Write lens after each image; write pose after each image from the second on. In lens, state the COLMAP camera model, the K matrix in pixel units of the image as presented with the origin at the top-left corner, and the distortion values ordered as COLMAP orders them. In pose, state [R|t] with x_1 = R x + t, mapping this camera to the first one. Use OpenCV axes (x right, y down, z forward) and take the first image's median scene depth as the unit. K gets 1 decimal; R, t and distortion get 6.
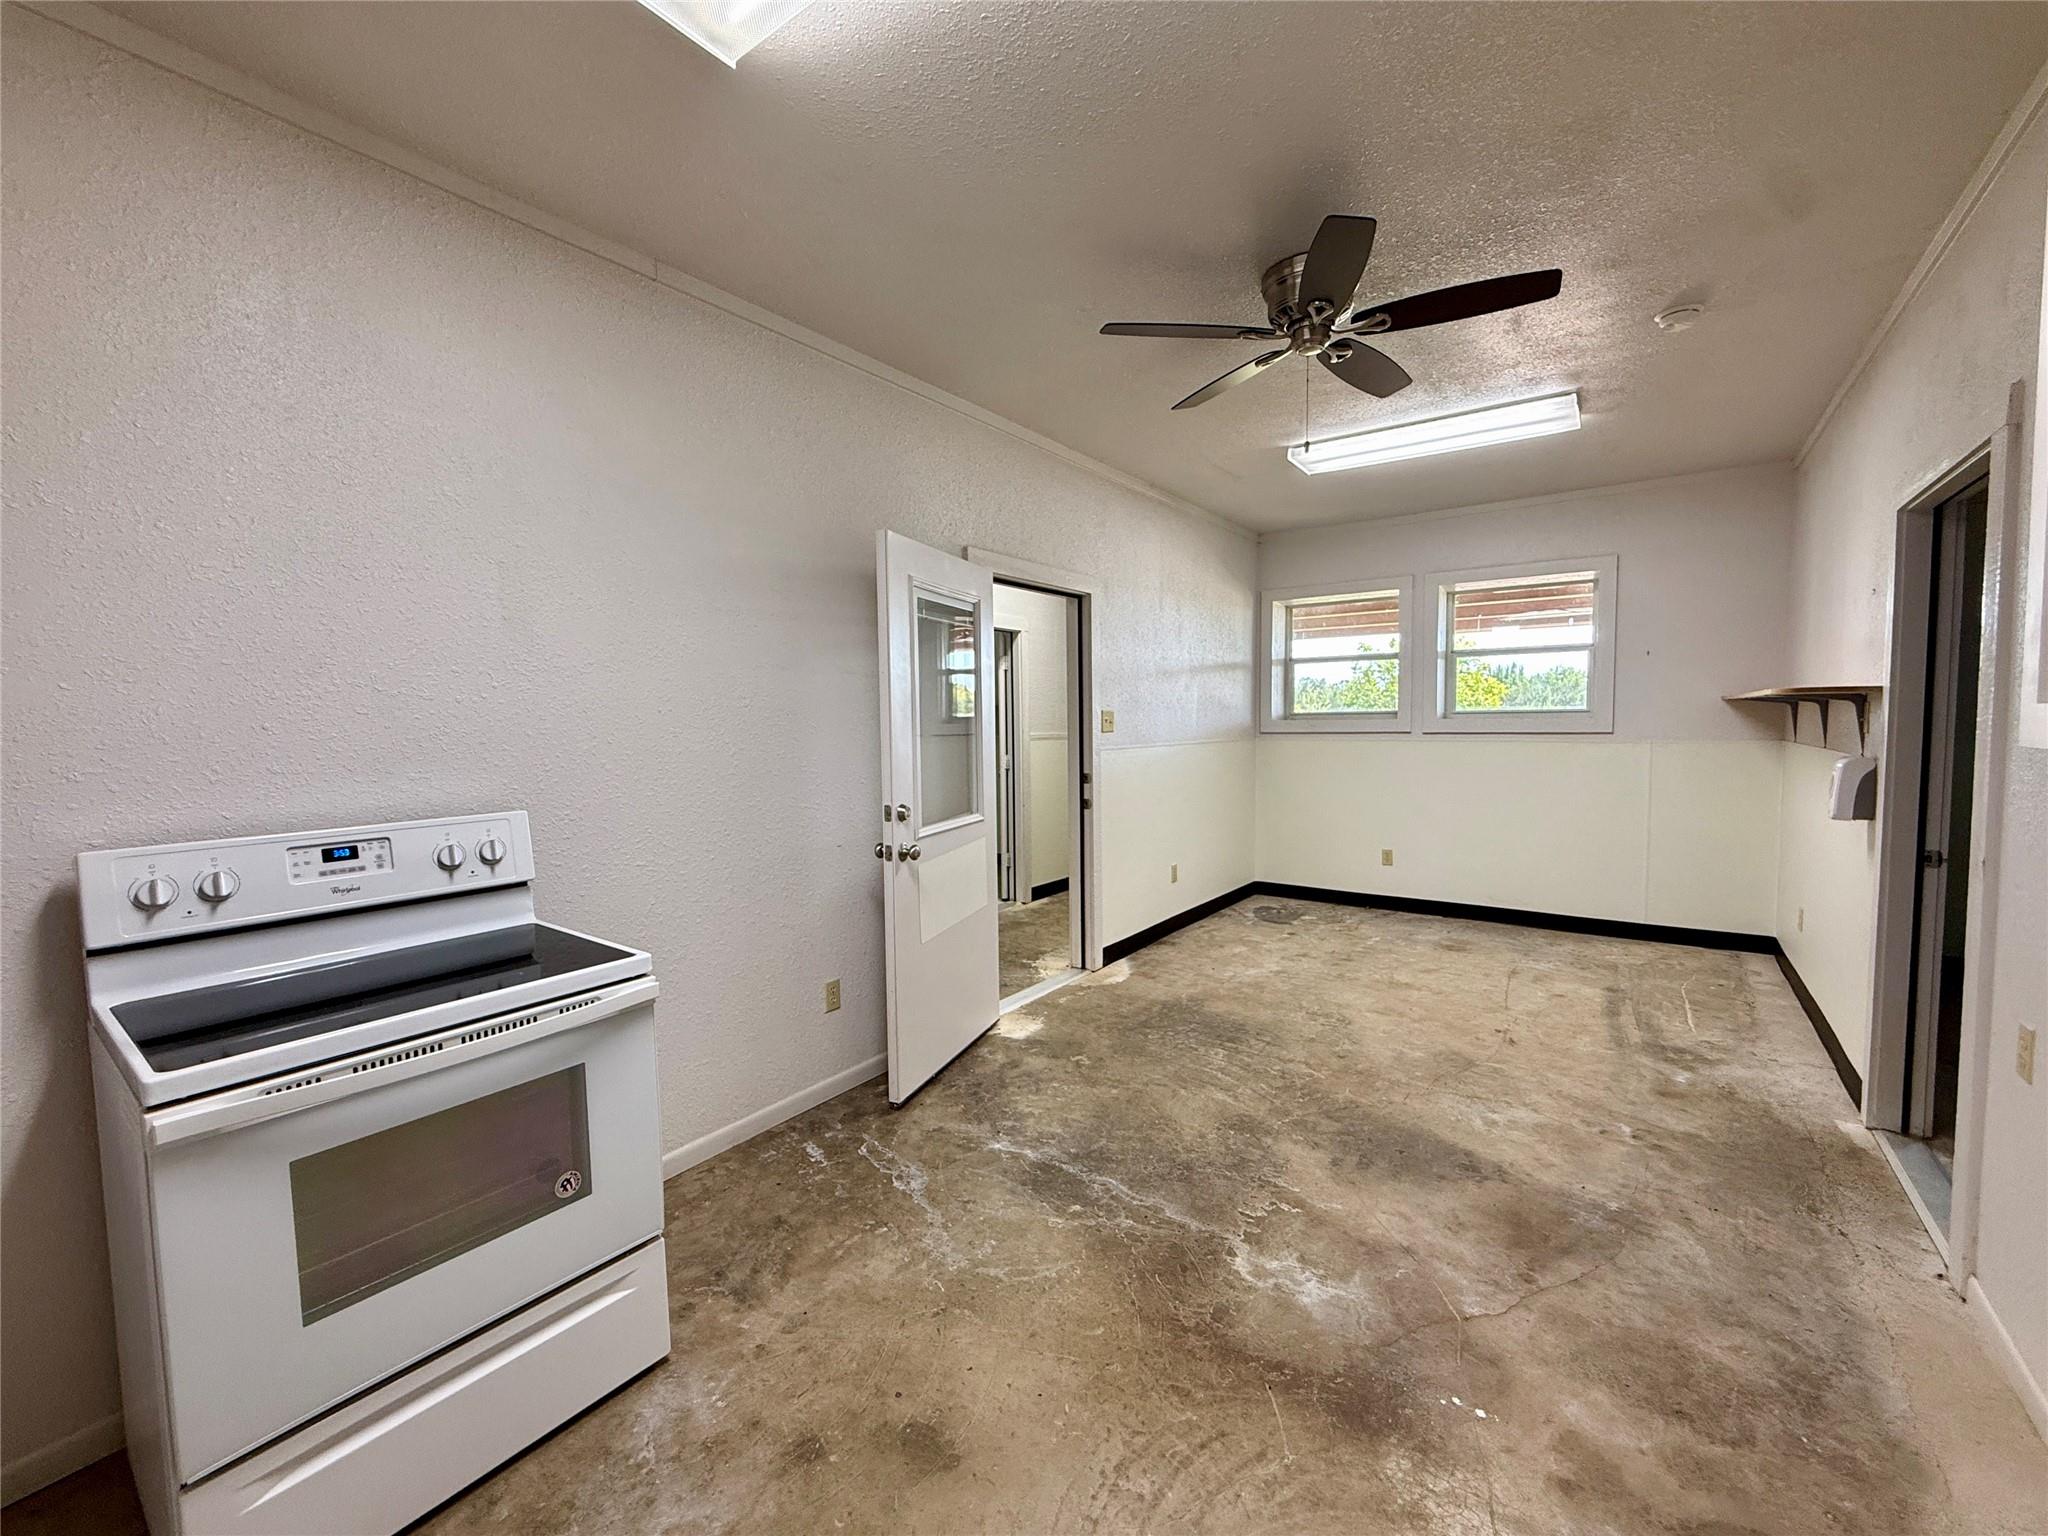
lens RADIAL K [[829.0, 0, 1017.4], [0, 829.0, 769.1], [0, 0, 1]] dist [0.004051, 0.000693]
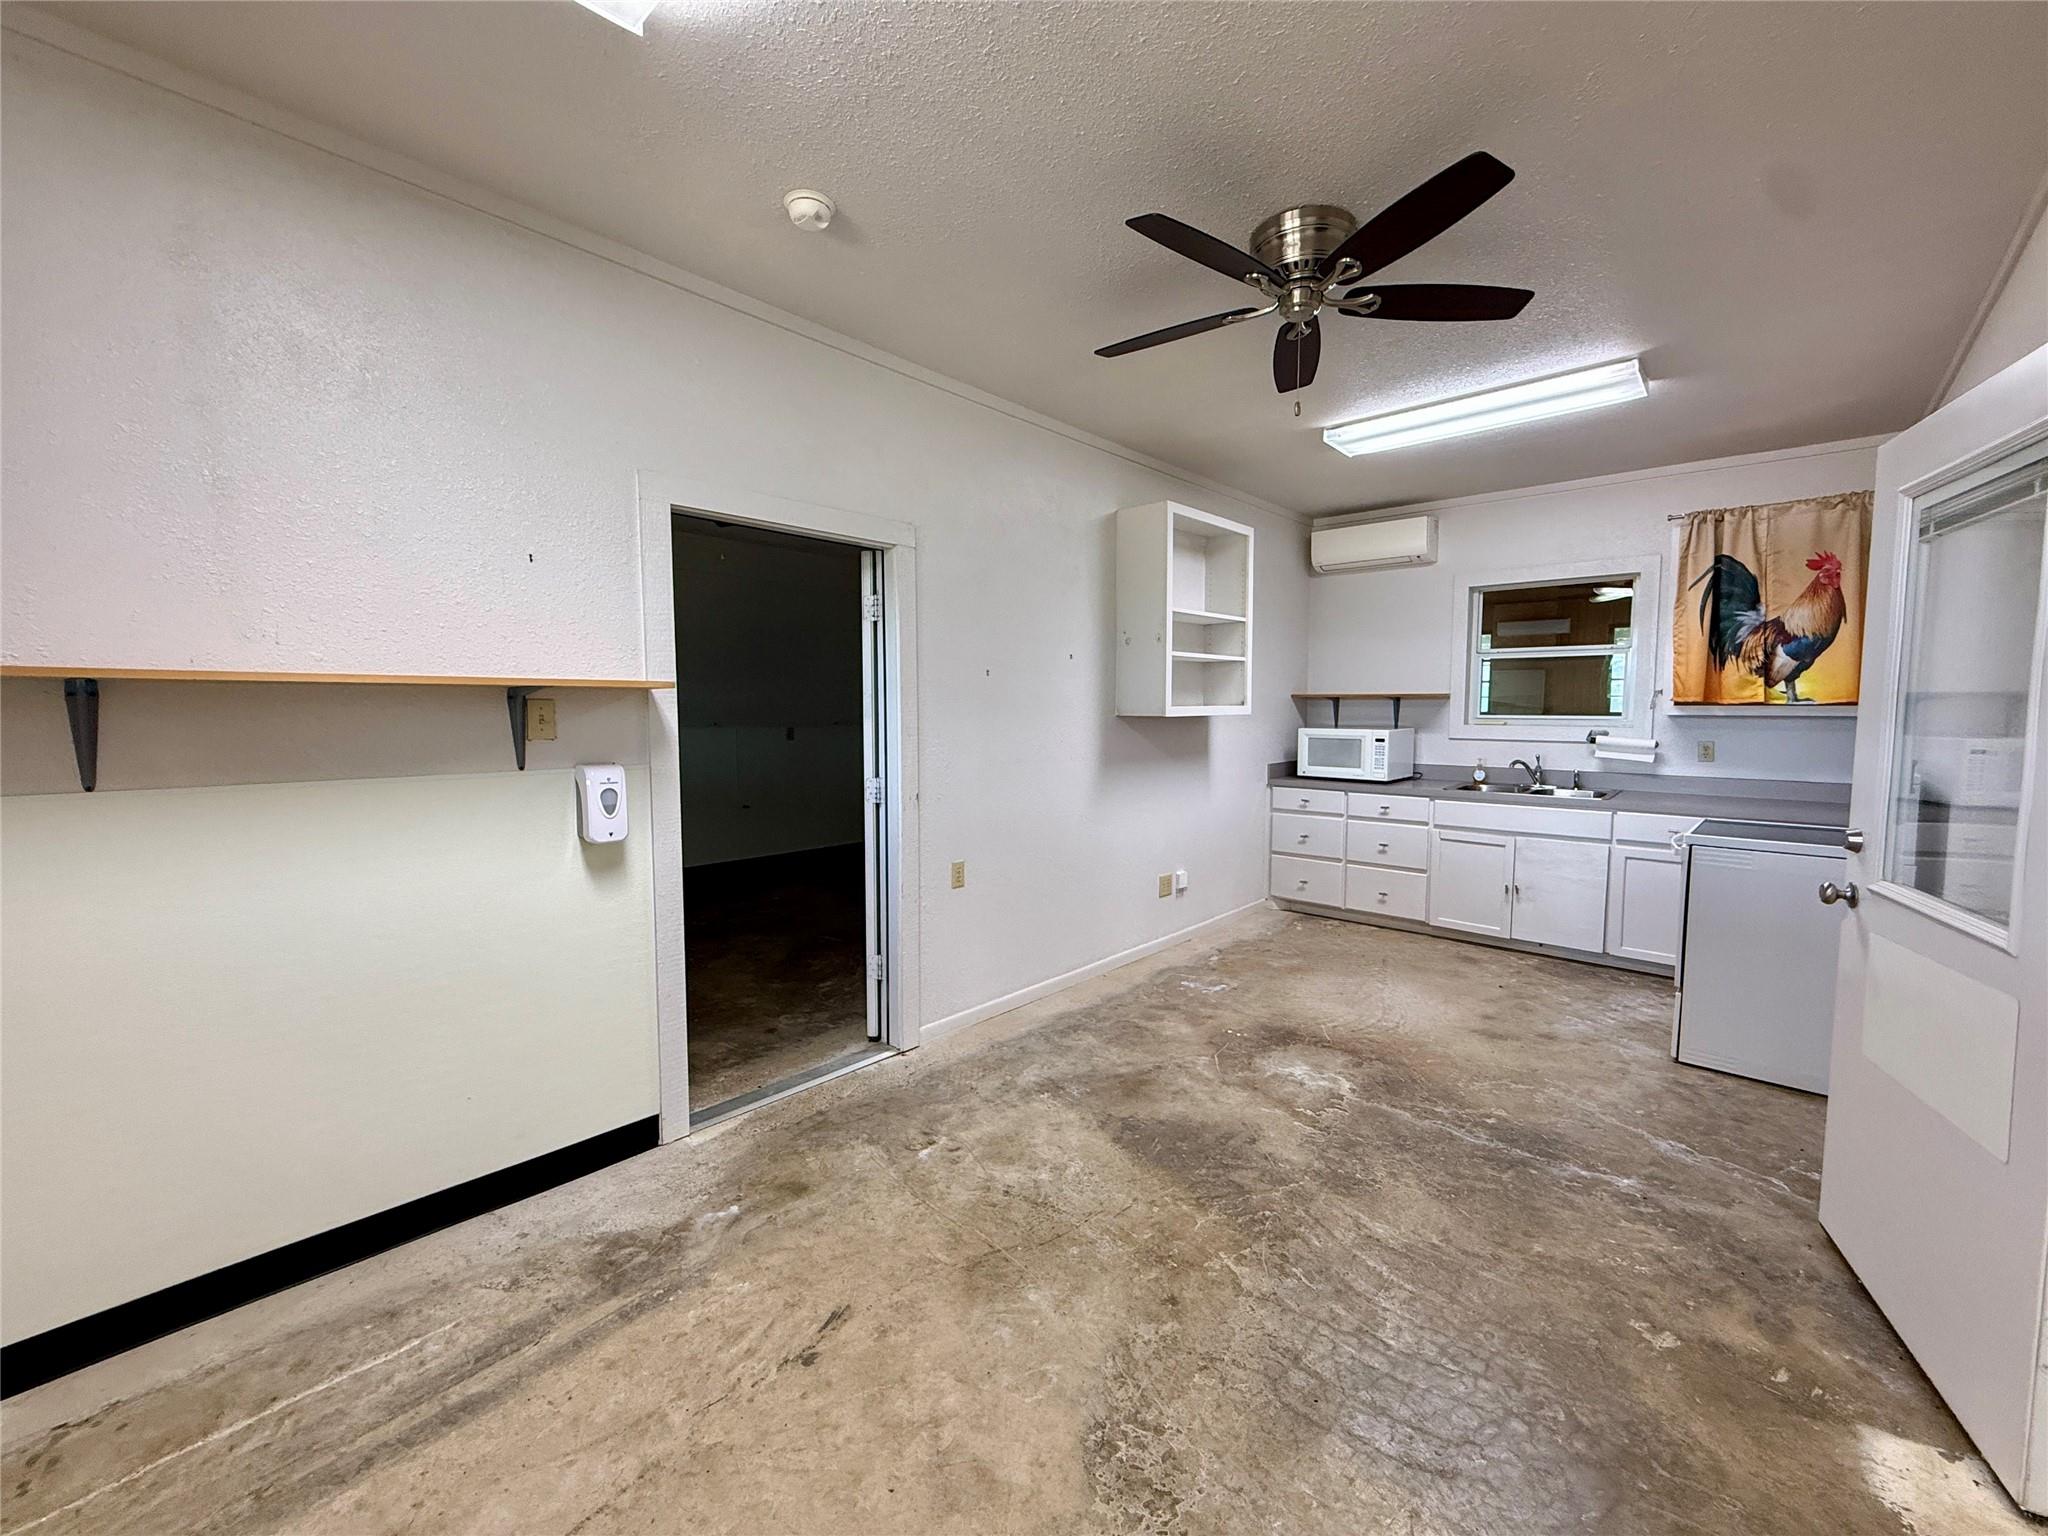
lens RADIAL K [[829.0, 0, 1030.9], [0, 829.0, 766.3], [0, 0, 1]] dist [0.004051, 0.000693]
pose [[-0.995888, 0.002495, 0.090563, 0.553967], [0.014599, 0.990976, 0.133245, -0.126575], [-0.089413, 0.134019, -0.986937, 1.947275]]
